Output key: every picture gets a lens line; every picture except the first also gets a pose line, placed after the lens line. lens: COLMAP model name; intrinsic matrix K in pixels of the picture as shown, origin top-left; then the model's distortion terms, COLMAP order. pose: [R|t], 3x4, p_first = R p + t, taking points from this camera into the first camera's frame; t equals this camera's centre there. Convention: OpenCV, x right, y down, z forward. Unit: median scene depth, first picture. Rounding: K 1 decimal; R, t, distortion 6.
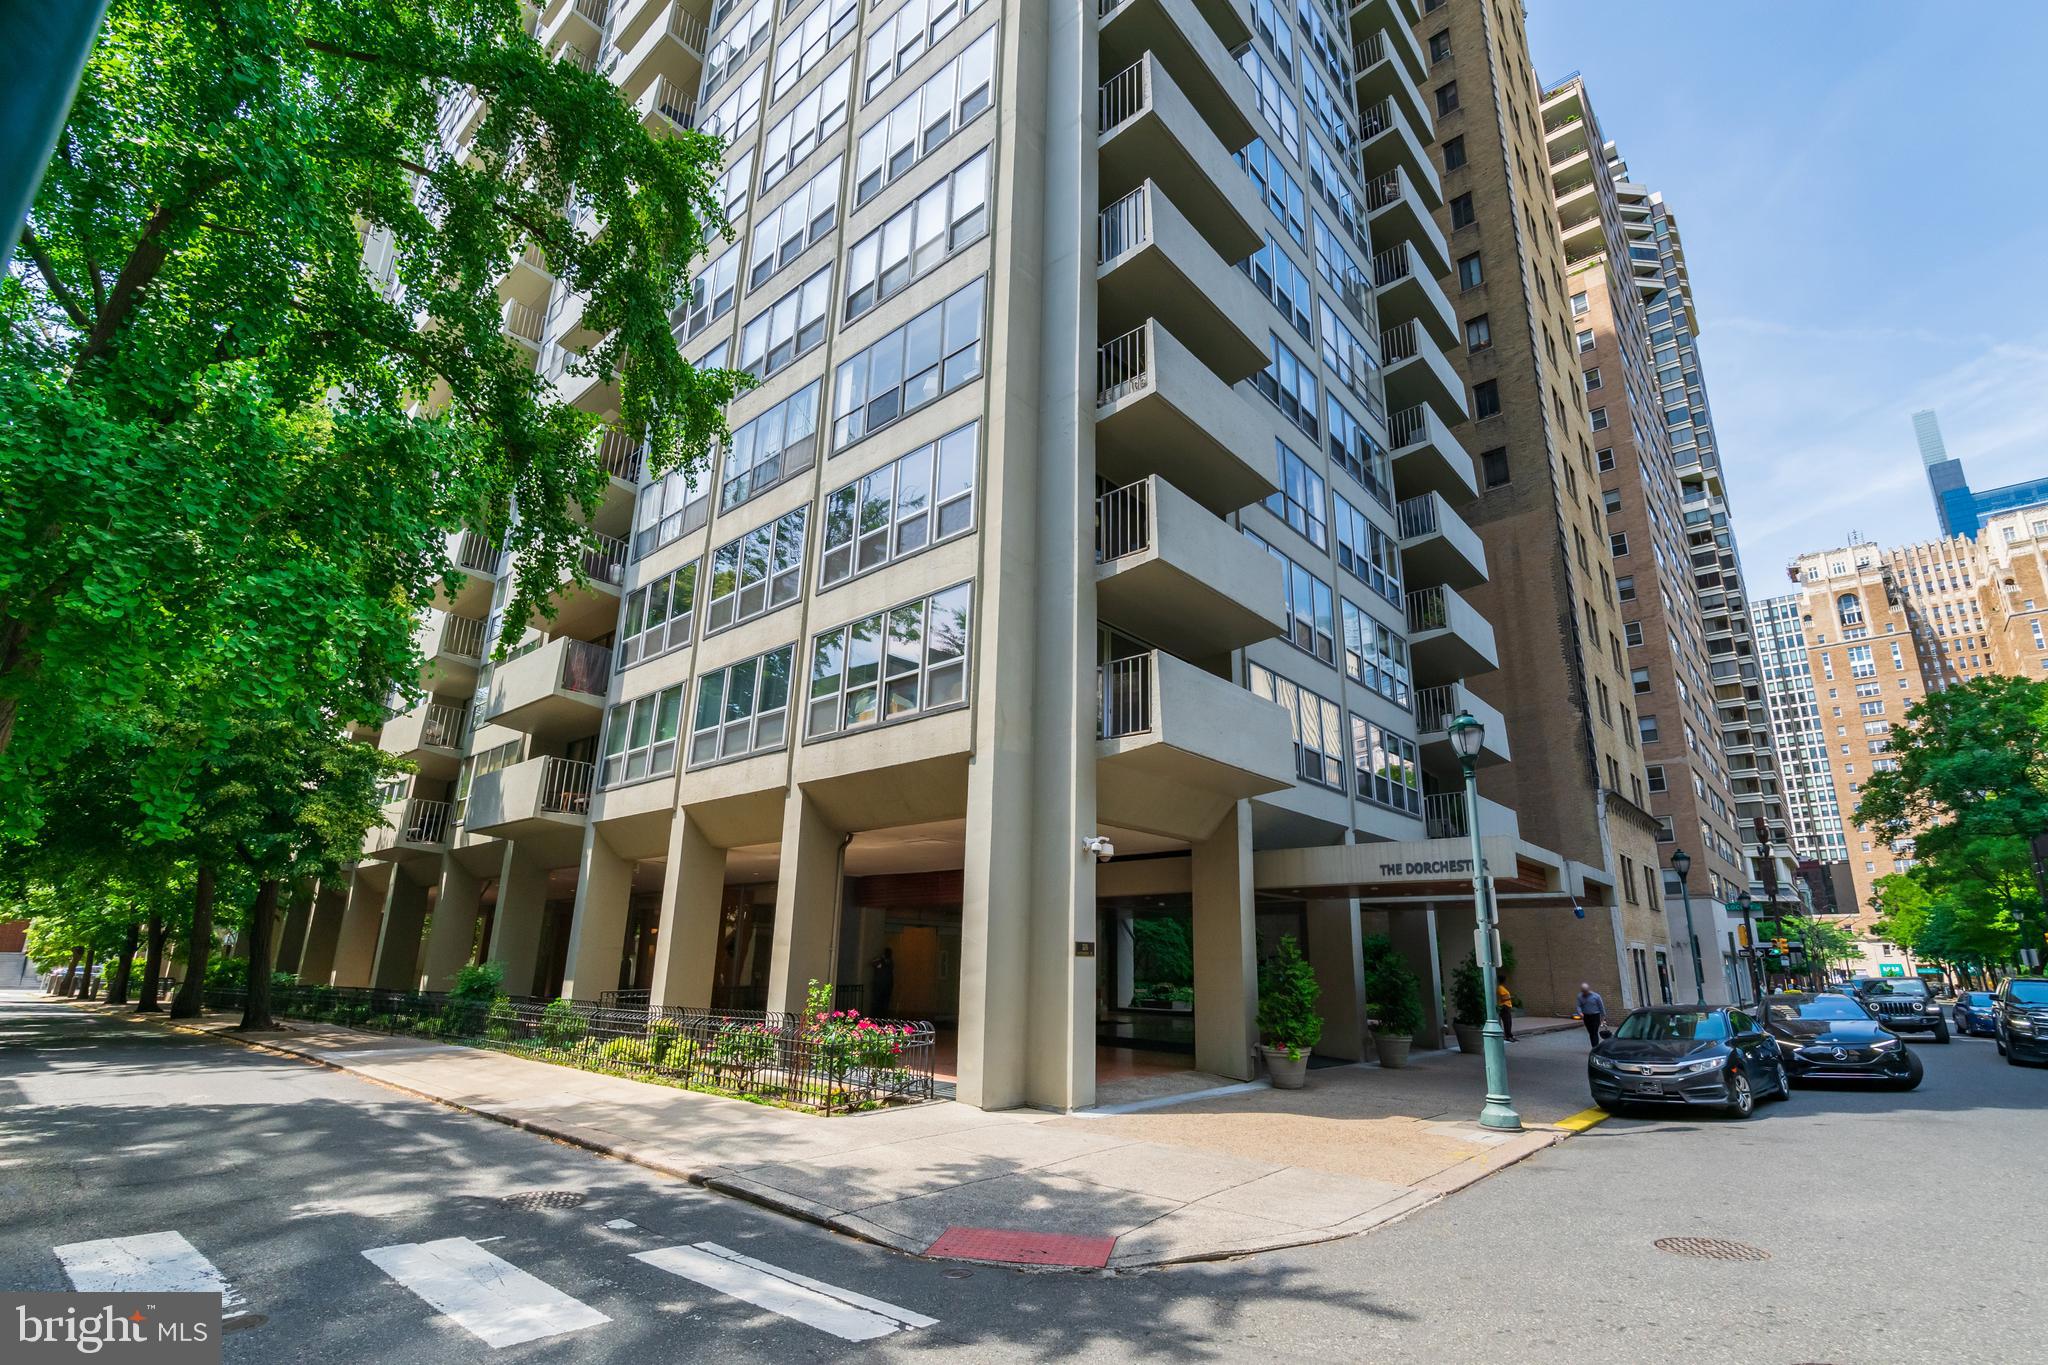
lens RADIAL K [[898.6, 0, 1036.2], [0, 898.6, 661.1], [0, 0, 1]] dist [-0.009181, -0.000091]
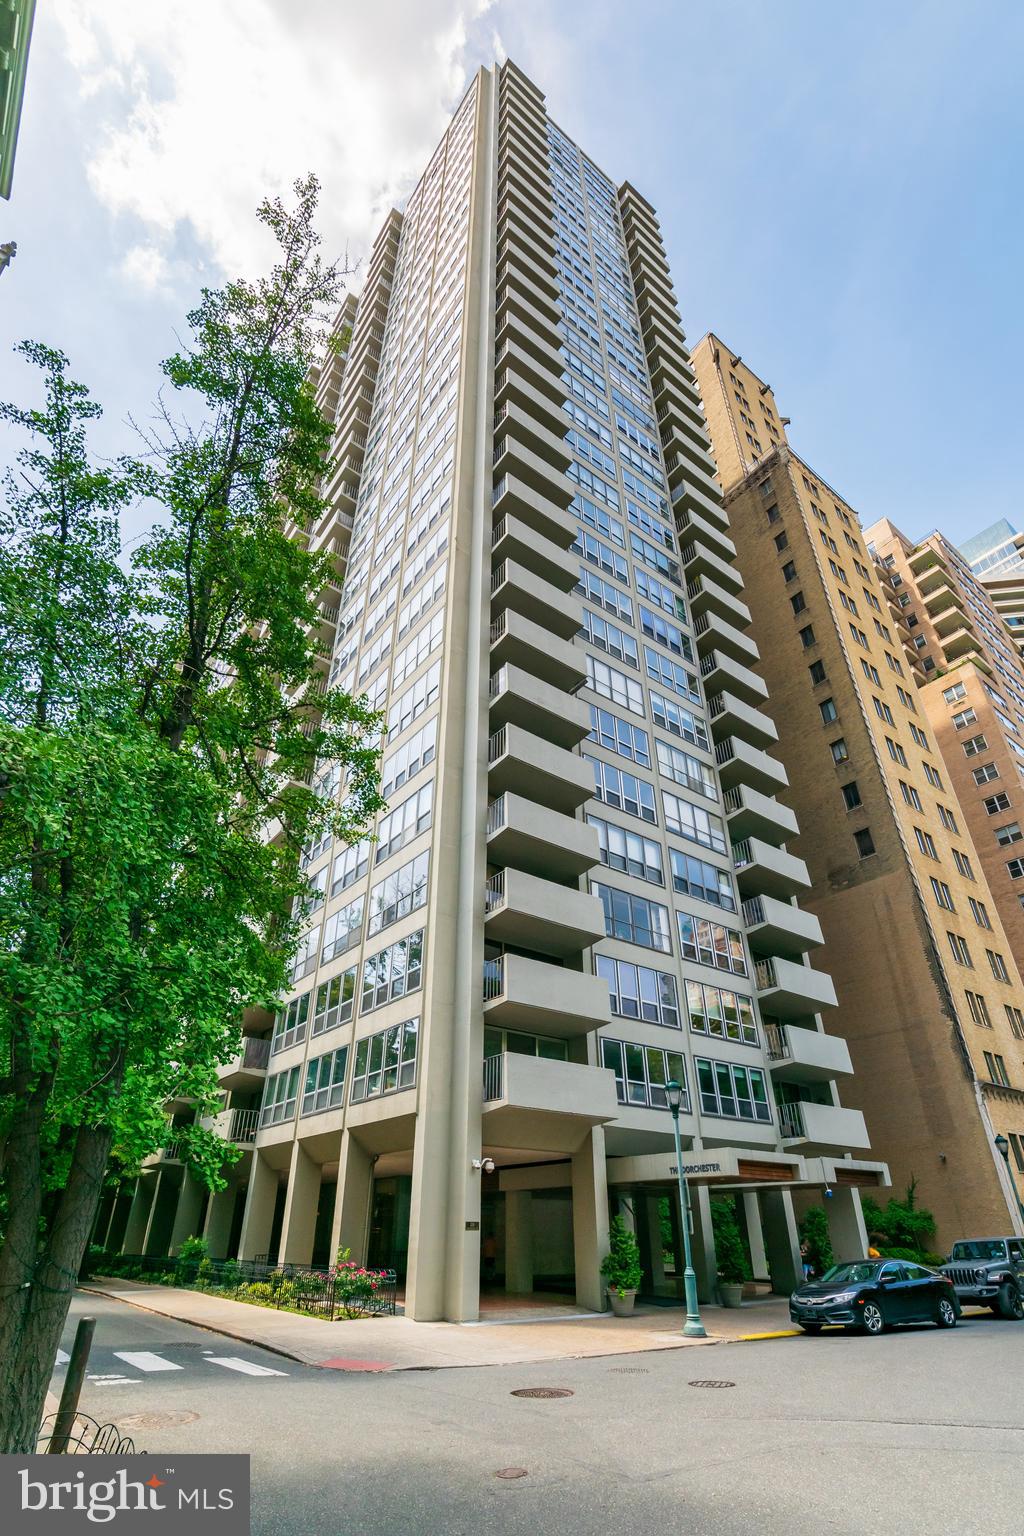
lens RADIAL K [[692.0, 0, 508.5], [0, 692.0, 790.6], [0, 0, 1]] dist [-0.016636, -0.000016]
pose [[0.978043, -0.120887, -0.169759, 0.361767], [0.075062, 0.964239, -0.254185, -0.139357], [0.194415, 0.235861, 0.952141, -0.426122]]
